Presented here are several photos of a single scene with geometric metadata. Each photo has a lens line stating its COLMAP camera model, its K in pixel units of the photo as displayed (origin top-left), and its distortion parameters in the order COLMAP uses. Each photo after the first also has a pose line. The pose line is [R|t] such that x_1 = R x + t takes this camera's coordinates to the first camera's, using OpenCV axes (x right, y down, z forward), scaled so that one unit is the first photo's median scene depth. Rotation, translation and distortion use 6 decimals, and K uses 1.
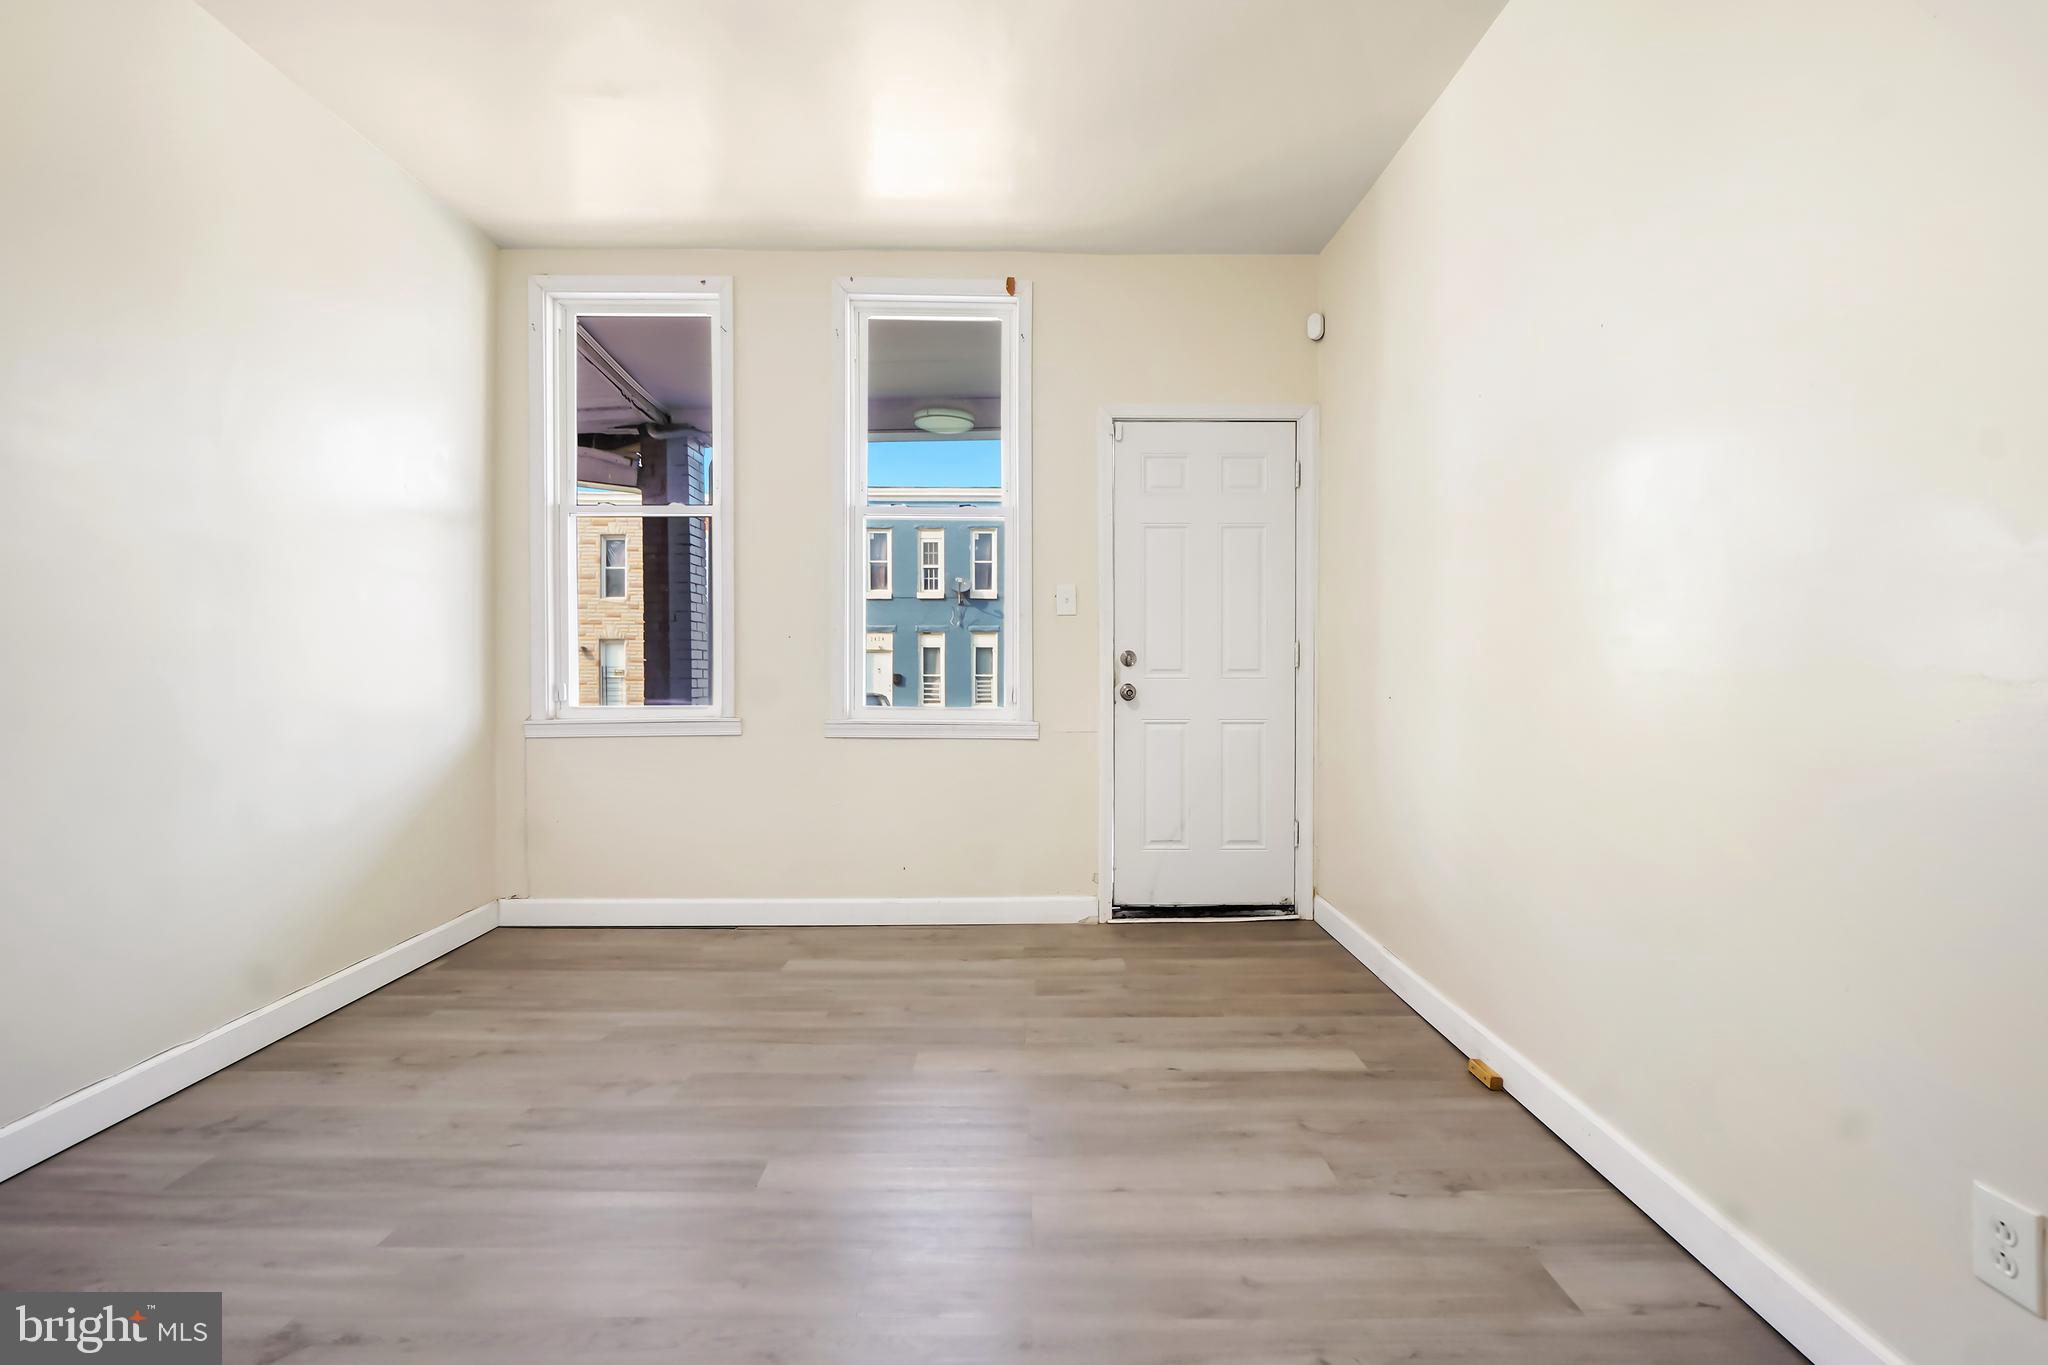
lens RADIAL K [[844.3, 0, 1024.0], [0, 844.3, 682.5], [0, 0, 1]] dist [-0.000405, 0.000121]
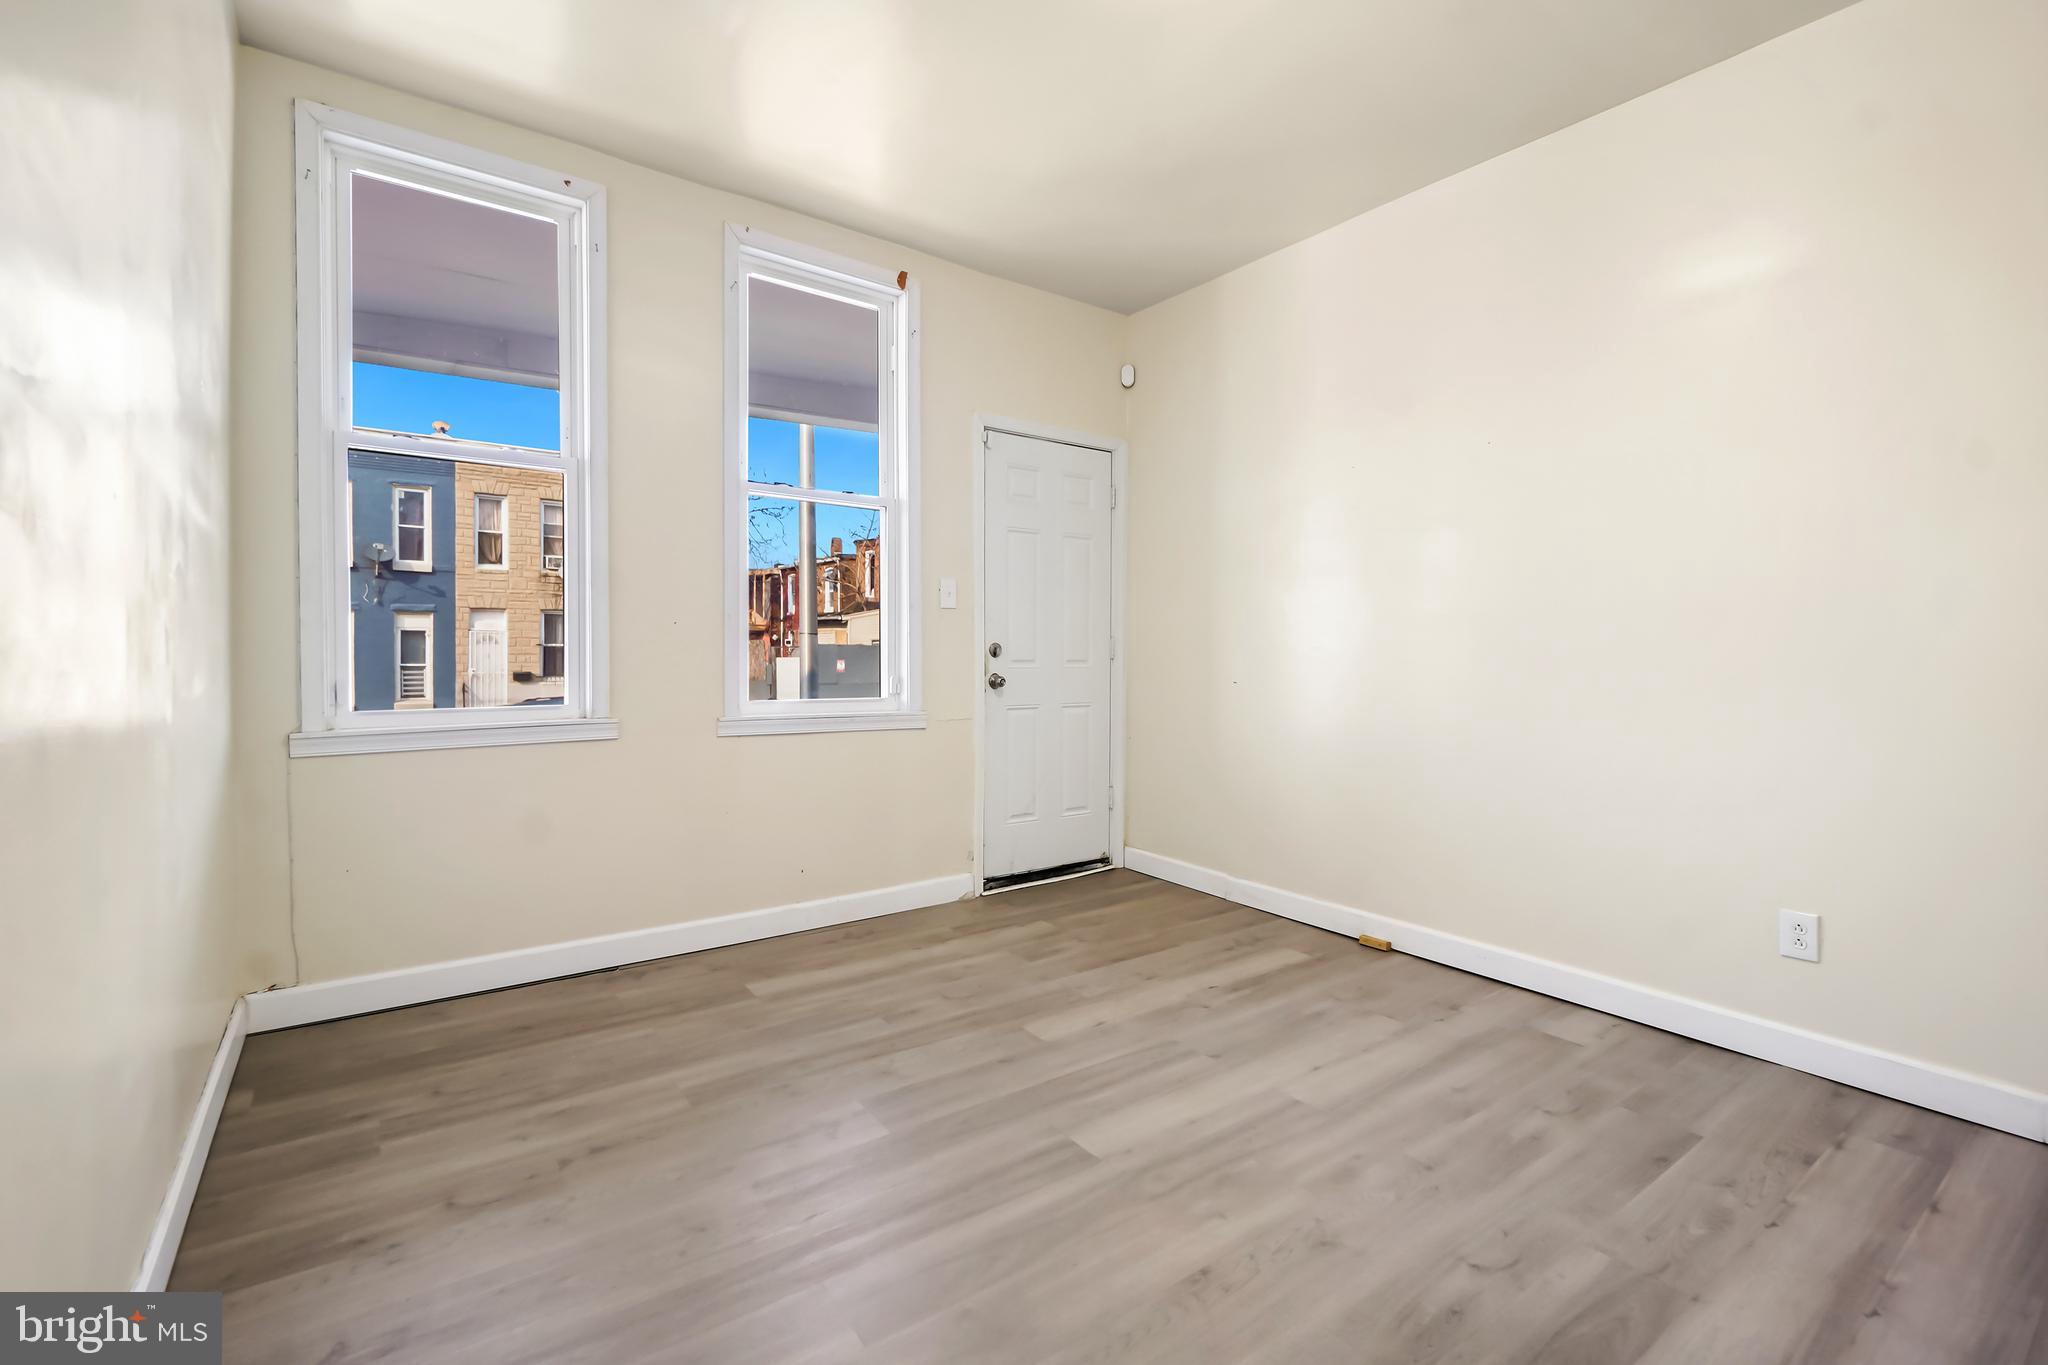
lens RADIAL K [[826.5, 0, 1024.0], [0, 826.5, 682.5], [0, 0, 1]] dist [-0.001430, -0.000340]
pose [[0.838981, -0.015665, 0.543935, -0.507231], [0.007979, 0.999832, 0.016487, -0.005322], [-0.544102, -0.009492, 0.838965, 0.104925]]
